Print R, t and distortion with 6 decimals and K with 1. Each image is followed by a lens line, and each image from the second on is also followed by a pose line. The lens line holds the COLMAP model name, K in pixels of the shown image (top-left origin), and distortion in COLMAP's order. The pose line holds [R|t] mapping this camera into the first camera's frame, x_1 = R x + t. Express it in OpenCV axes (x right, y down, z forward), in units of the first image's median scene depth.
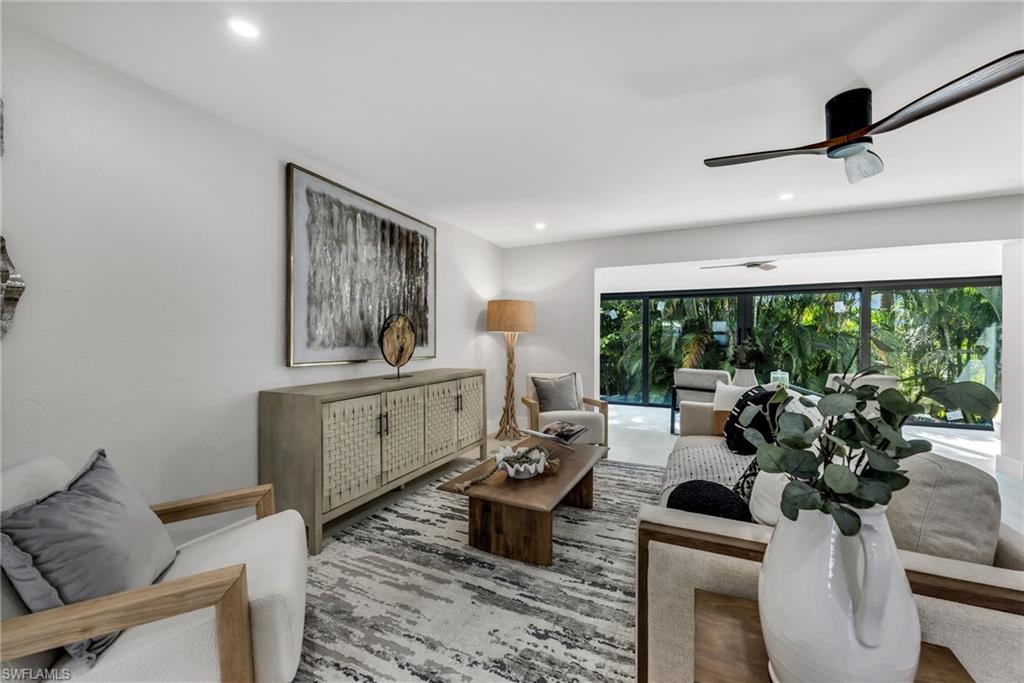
lens RADIAL K [[407.0, 0, 514.1], [0, 407.0, 342.6], [0, 0, 1]] dist [-0.000832, -0.000170]
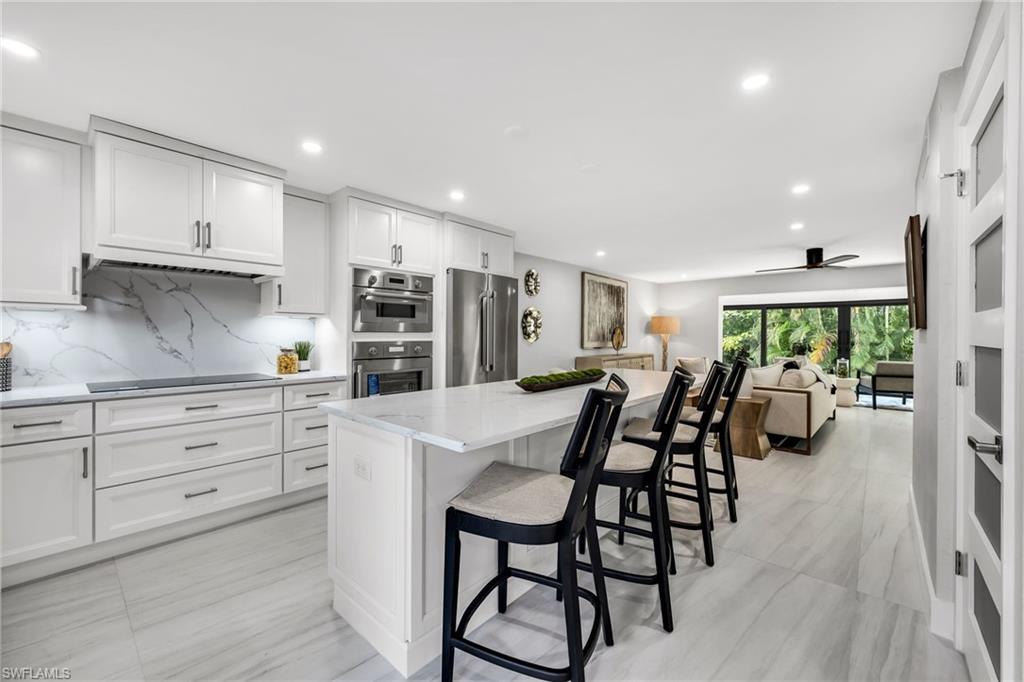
lens RADIAL K [[381.2, 0, 513.4], [0, 381.2, 335.2], [0, 0, 1]] dist [-0.001012, -0.000145]
pose [[0.945448, 0.005286, -0.325731, -0.127270], [-0.007872, 0.999947, -0.006620, -0.006524], [0.325679, 0.008823, 0.945439, -1.065300]]
